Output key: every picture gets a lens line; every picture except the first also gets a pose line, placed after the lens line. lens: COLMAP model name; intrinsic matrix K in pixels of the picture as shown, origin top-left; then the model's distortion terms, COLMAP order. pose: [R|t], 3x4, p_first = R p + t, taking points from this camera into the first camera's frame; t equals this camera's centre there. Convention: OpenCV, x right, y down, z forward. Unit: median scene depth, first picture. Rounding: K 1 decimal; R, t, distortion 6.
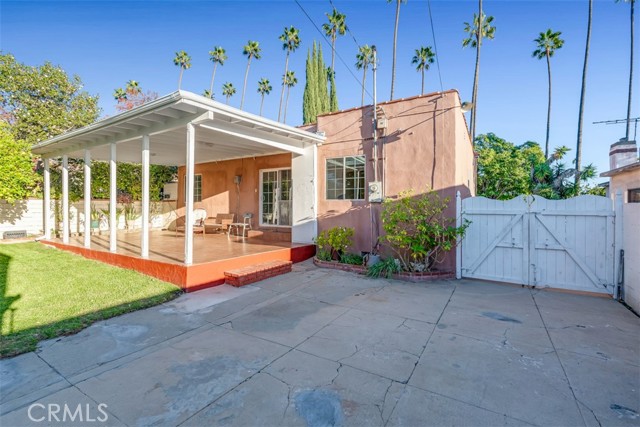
lens RADIAL K [[284.9, 0, 322.8], [0, 284.9, 208.0], [0, 0, 1]] dist [-0.007988, -0.000434]
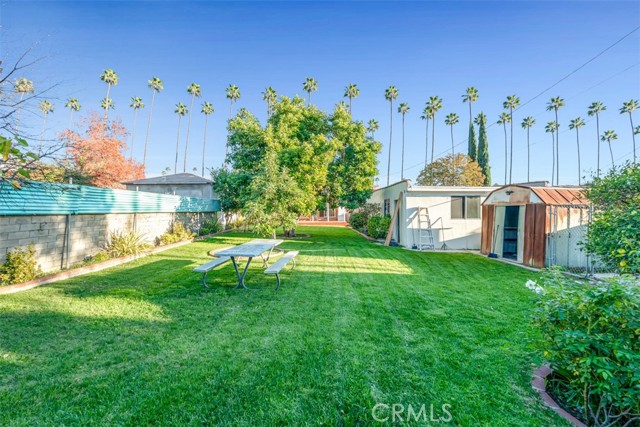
lens RADIAL K [[280.0, 0, 316.5], [0, 280.0, 210.6], [0, 0, 1]] dist [-0.010338, -0.000082]
pose [[0.856259, -0.010223, 0.516445, -1.733445], [0.013674, 0.999902, -0.002879, -0.000266], [-0.516365, 0.009527, 0.856315, -1.429246]]
